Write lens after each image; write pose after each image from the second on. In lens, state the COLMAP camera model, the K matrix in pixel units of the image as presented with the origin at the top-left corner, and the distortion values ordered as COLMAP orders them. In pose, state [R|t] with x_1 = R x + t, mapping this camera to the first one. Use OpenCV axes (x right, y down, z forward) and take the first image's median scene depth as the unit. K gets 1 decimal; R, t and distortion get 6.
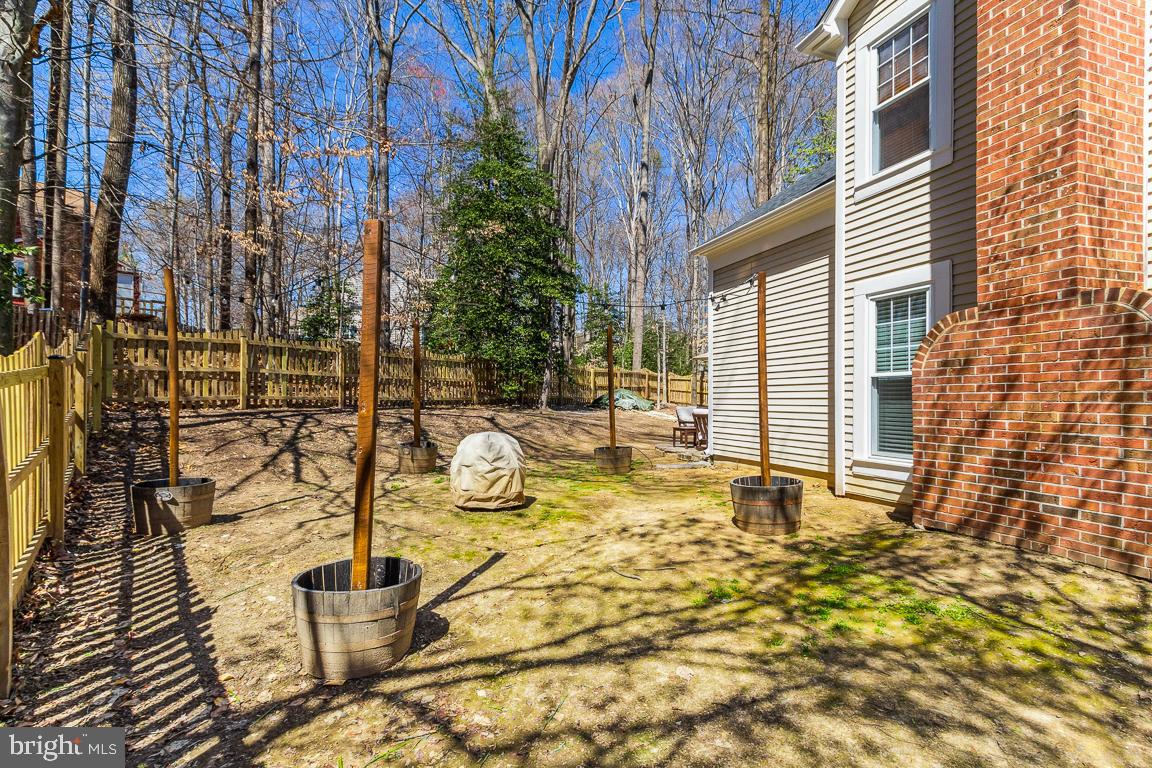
lens RADIAL K [[533.2, 0, 572.9], [0, 533.2, 397.7], [0, 0, 1]] dist [0.006226, 0.000517]
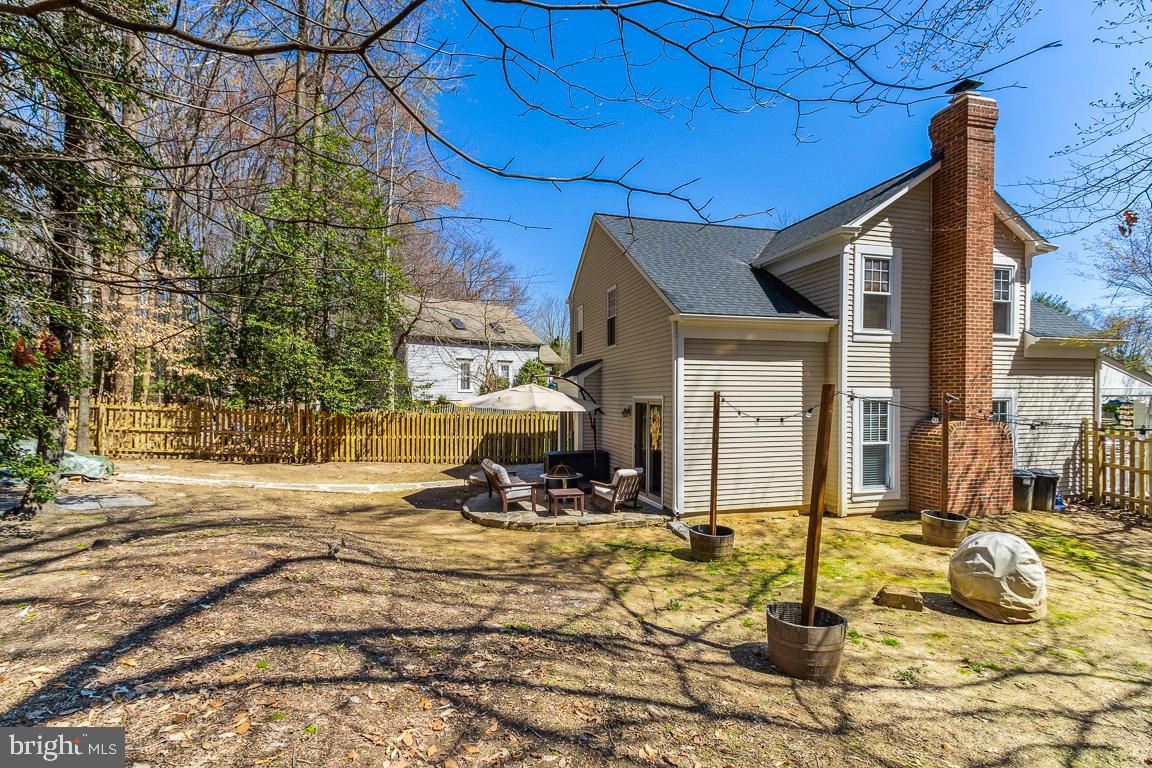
lens RADIAL K [[533.2, 0, 572.9], [0, 533.2, 397.7], [0, 0, 1]] dist [0.006226, 0.000517]
pose [[0.091345, -0.009088, 0.995778, -1.391027], [-0.001401, 0.999956, 0.009255, -0.226451], [-0.995818, -0.002240, 0.091329, 1.951136]]
